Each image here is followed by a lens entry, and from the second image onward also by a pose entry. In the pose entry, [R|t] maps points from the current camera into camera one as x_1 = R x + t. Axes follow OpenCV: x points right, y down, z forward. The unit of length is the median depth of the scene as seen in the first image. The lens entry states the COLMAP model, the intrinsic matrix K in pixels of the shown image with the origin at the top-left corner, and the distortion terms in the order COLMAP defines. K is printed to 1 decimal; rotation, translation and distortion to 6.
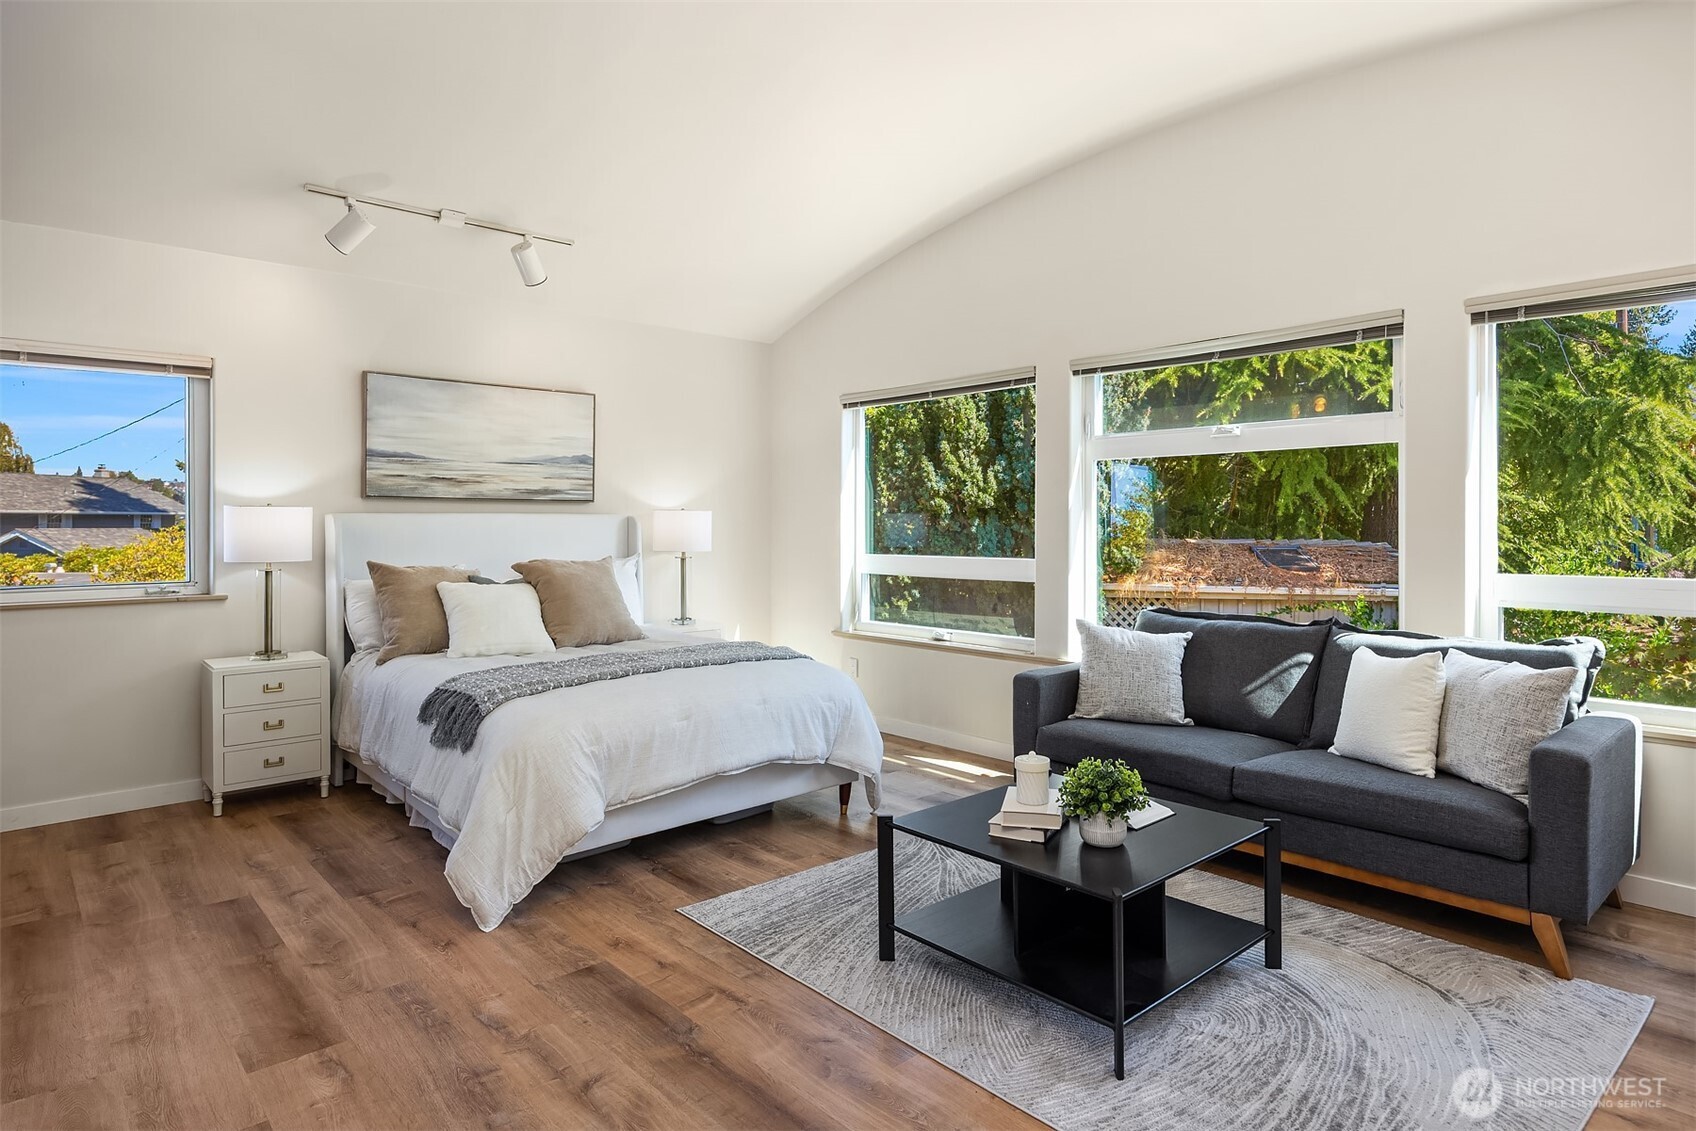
lens RADIAL K [[947.3, 0, 859.0], [0, 947.3, 529.1], [0, 0, 1]] dist [-0.002456, -0.000871]
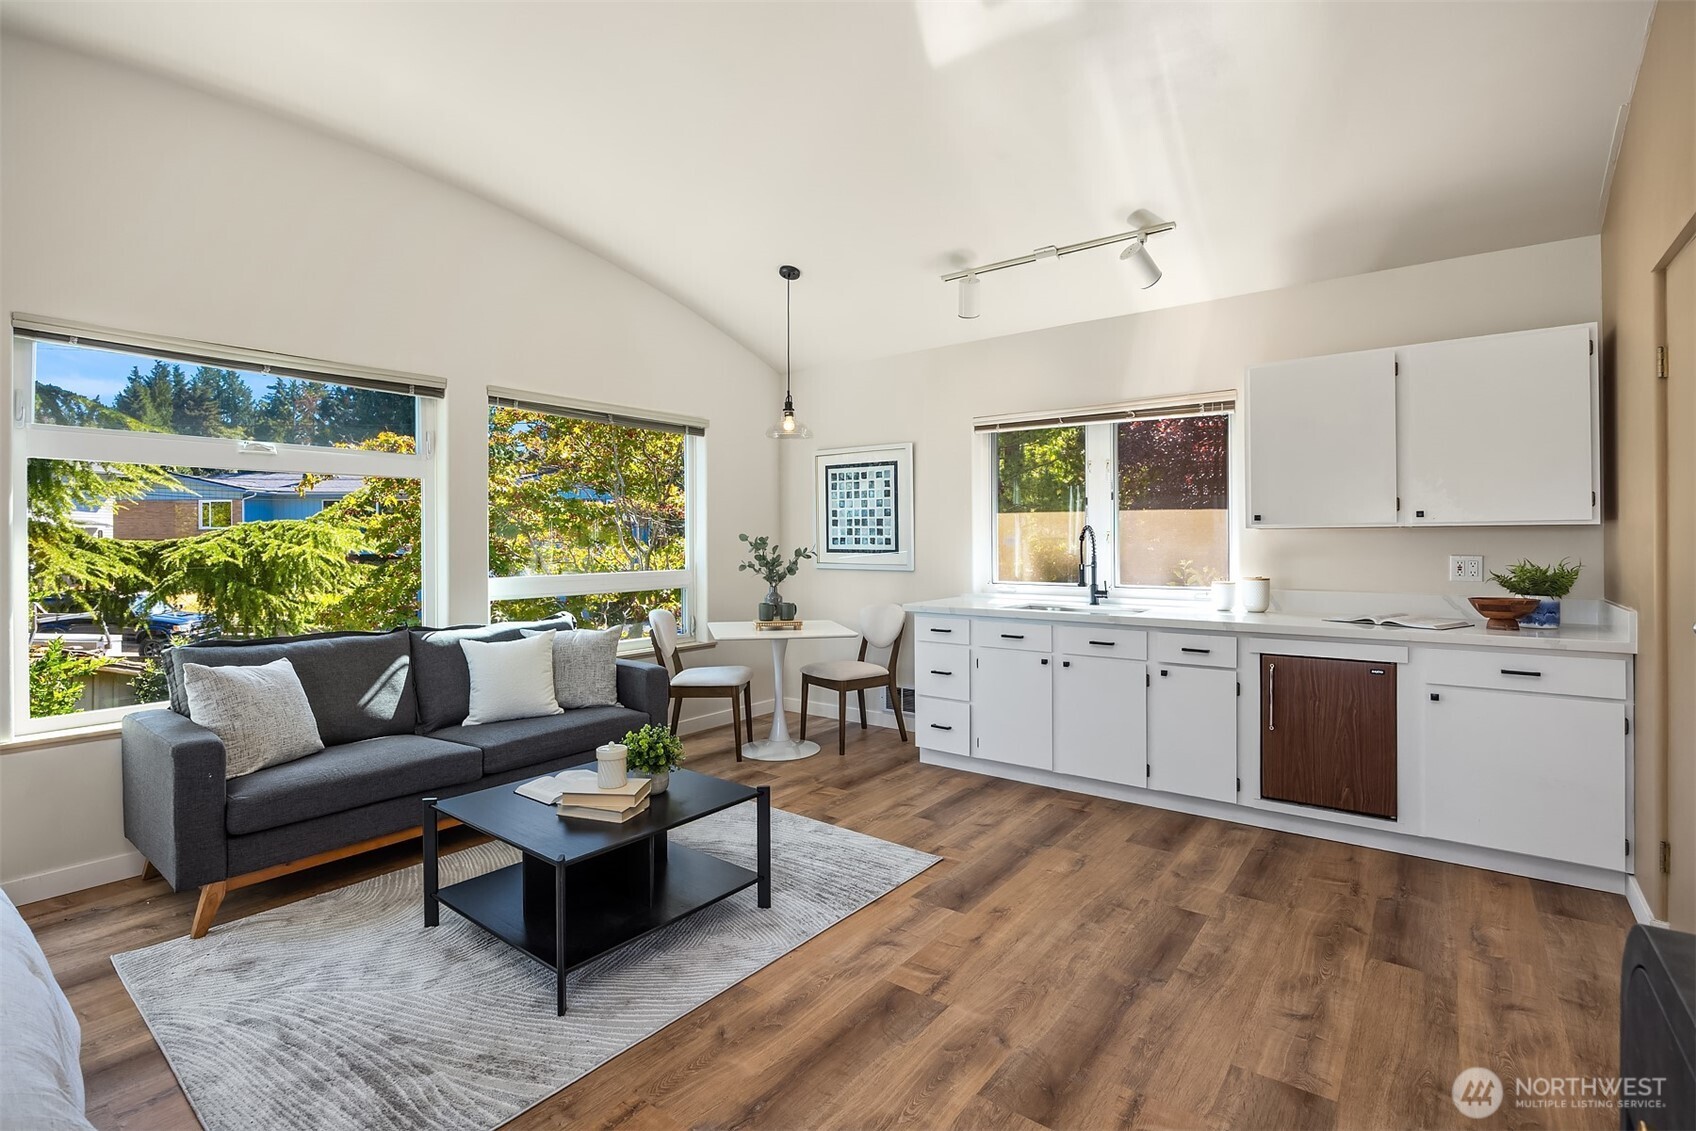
lens RADIAL K [[793.4, 0, 844.3], [0, 793.4, 550.7], [0, 0, 1]] dist [-0.002235, -0.000609]
pose [[-0.170098, -0.006788, 0.985404, -0.576442], [0.007919, 0.999935, 0.008255, -0.001577], [-0.985395, 0.009208, -0.170033, 0.631901]]
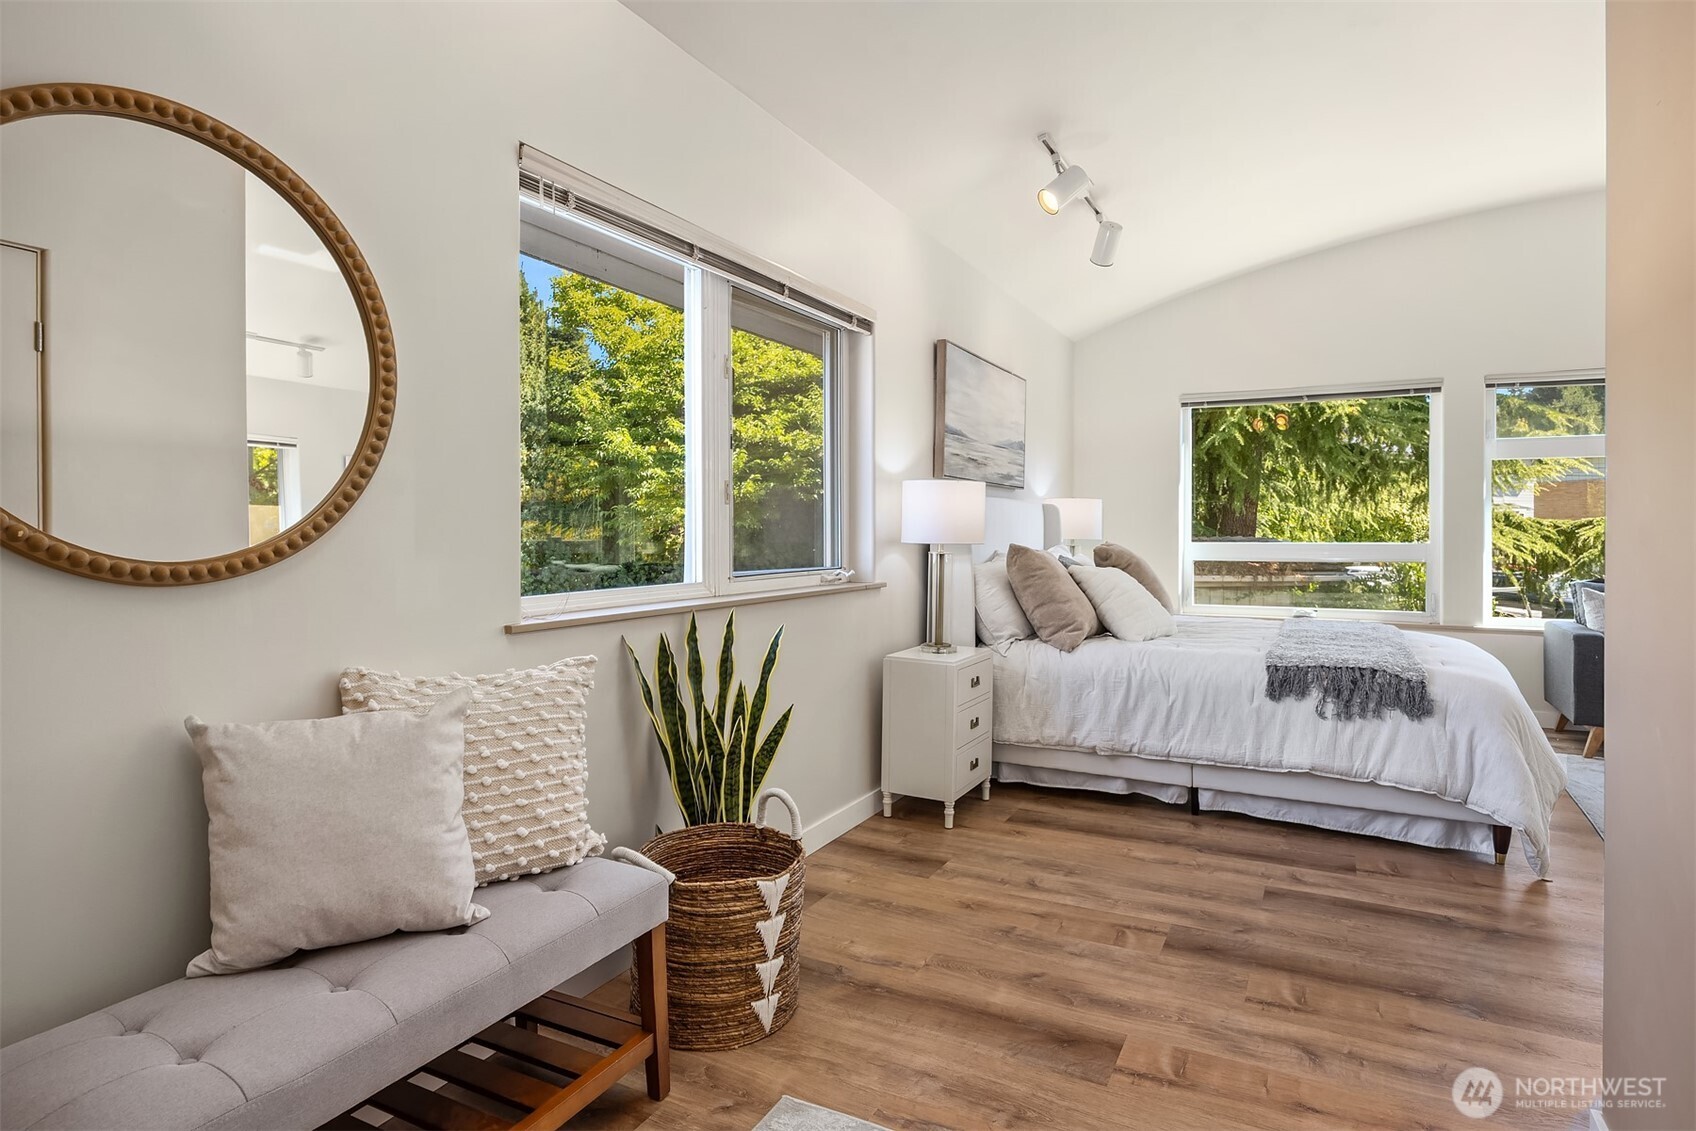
lens RADIAL K [[922.1, 0, 840.2], [0, 922.1, 529.4], [0, 0, 1]] dist [0.003464, 0.000183]
pose [[0.938327, 0.002278, 0.345743, -1.196397], [0.000427, 0.999970, -0.007745, 0.031885], [-0.345750, 0.007415, 0.938297, 0.241179]]
